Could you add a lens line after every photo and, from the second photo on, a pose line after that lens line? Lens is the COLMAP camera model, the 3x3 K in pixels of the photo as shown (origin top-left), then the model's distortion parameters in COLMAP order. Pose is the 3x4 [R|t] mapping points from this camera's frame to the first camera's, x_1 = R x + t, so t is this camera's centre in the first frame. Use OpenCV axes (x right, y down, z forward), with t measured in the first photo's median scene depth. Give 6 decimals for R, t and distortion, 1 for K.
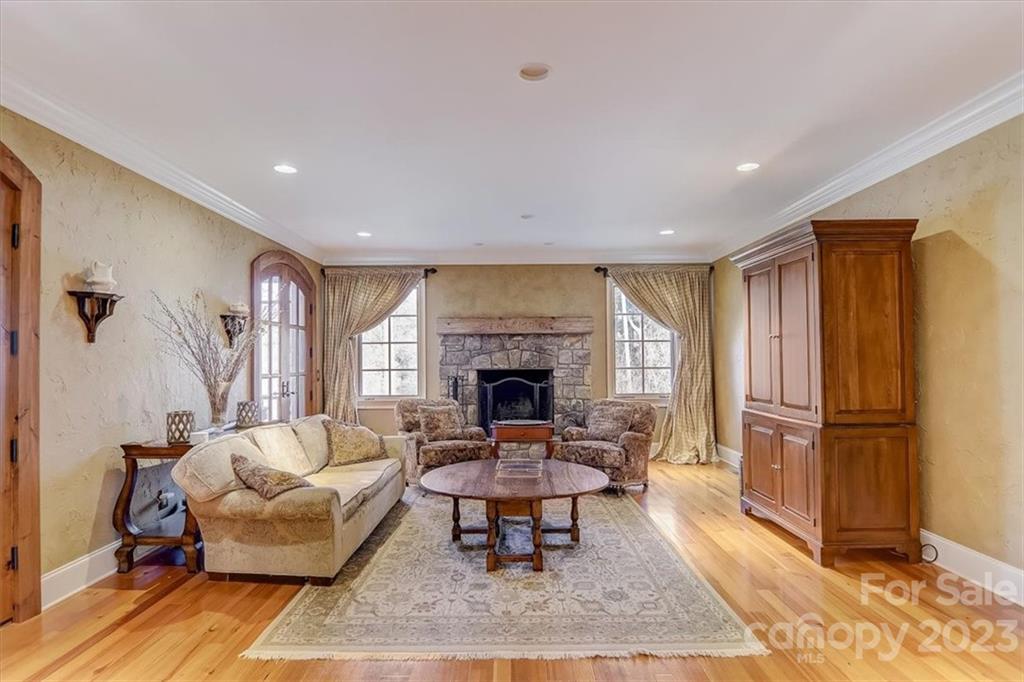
lens RADIAL K [[573.9, 0, 511.8], [0, 573.9, 341.5], [0, 0, 1]] dist [0.004831, -0.019741]
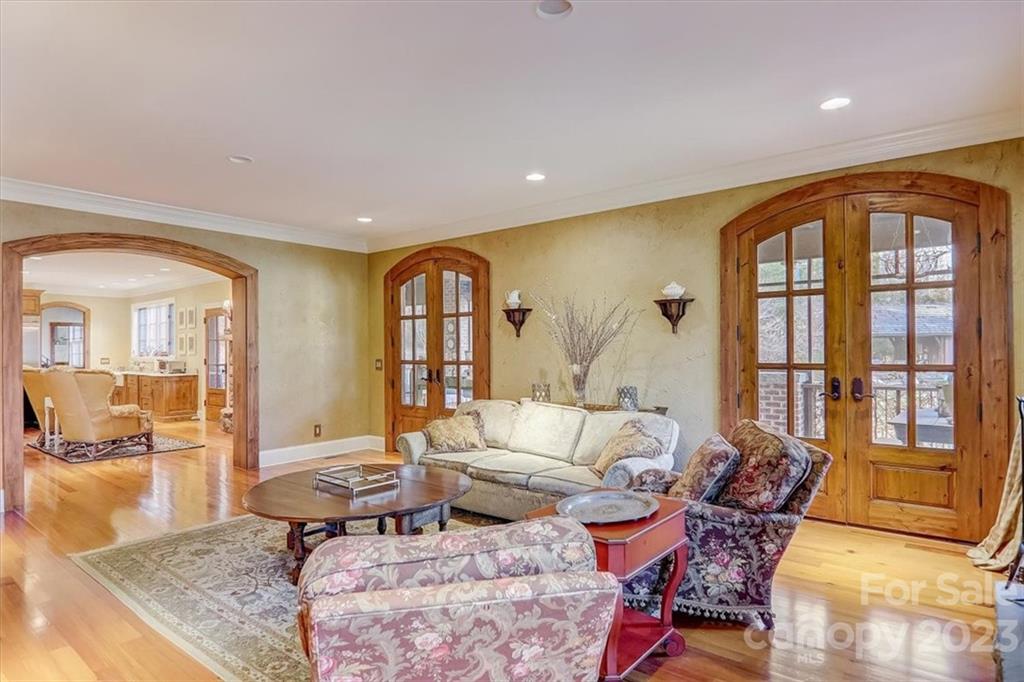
lens RADIAL K [[573.9, 0, 506.5], [0, 573.9, 350.2], [0, 0, 1]] dist [0.004831, -0.019741]
pose [[-0.642081, 0.010297, -0.766568, 0.283715], [0.030234, 0.999472, -0.011899, 0.027567], [0.766040, -0.030817, -0.642053, 0.941452]]
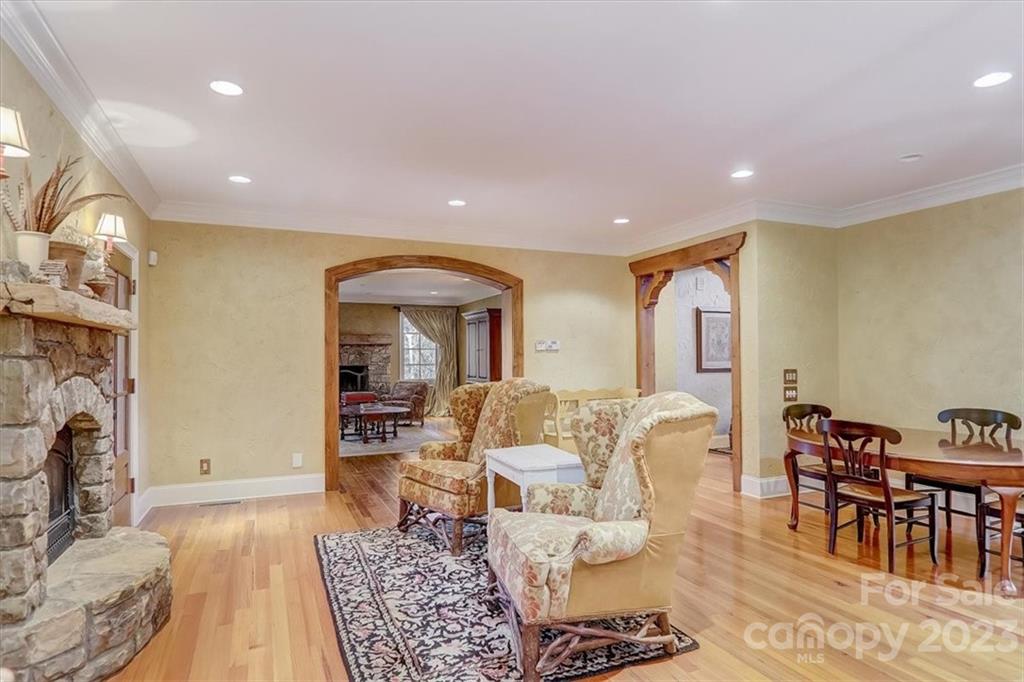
lens RADIAL K [[573.9, 0, 507.5], [0, 573.9, 348.1], [0, 0, 1]] dist [0.004831, -0.019741]
pose [[0.921229, 0.007250, 0.388953, -0.211054], [-0.009473, 0.999948, 0.003800, -0.013364], [-0.388905, -0.007185, 0.921250, -0.731925]]
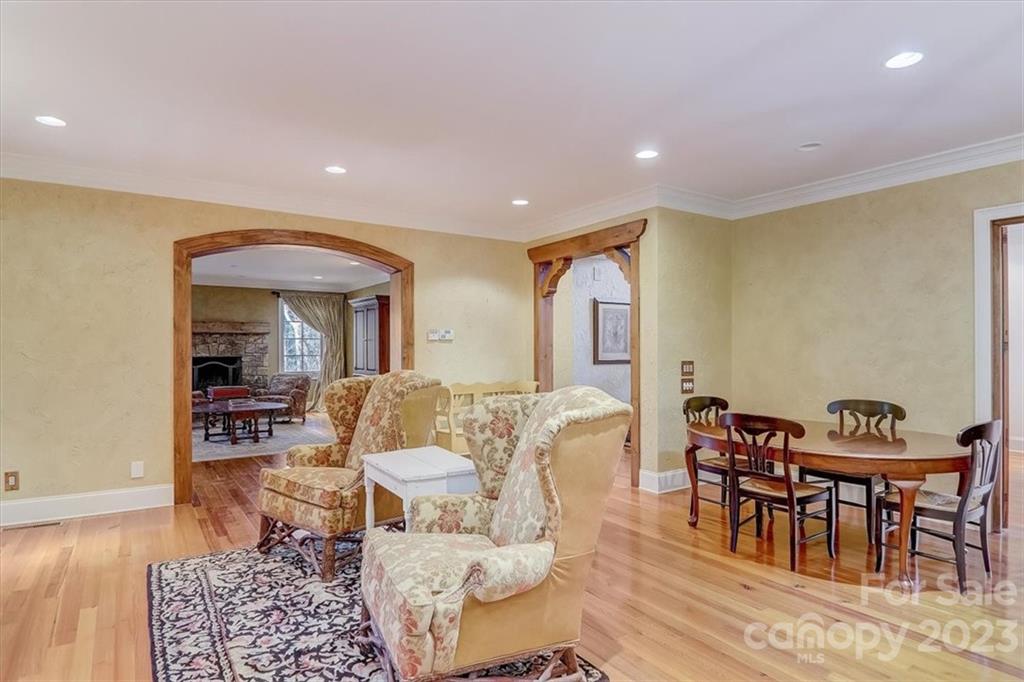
lens RADIAL K [[573.9, 0, 513.4], [0, 573.9, 343.9], [0, 0, 1]] dist [0.004831, -0.019741]
pose [[0.830579, 0.010380, 0.556804, -0.179969], [-0.017838, 0.999809, 0.007971, -0.010506], [-0.556615, -0.016553, 0.830605, -0.679836]]
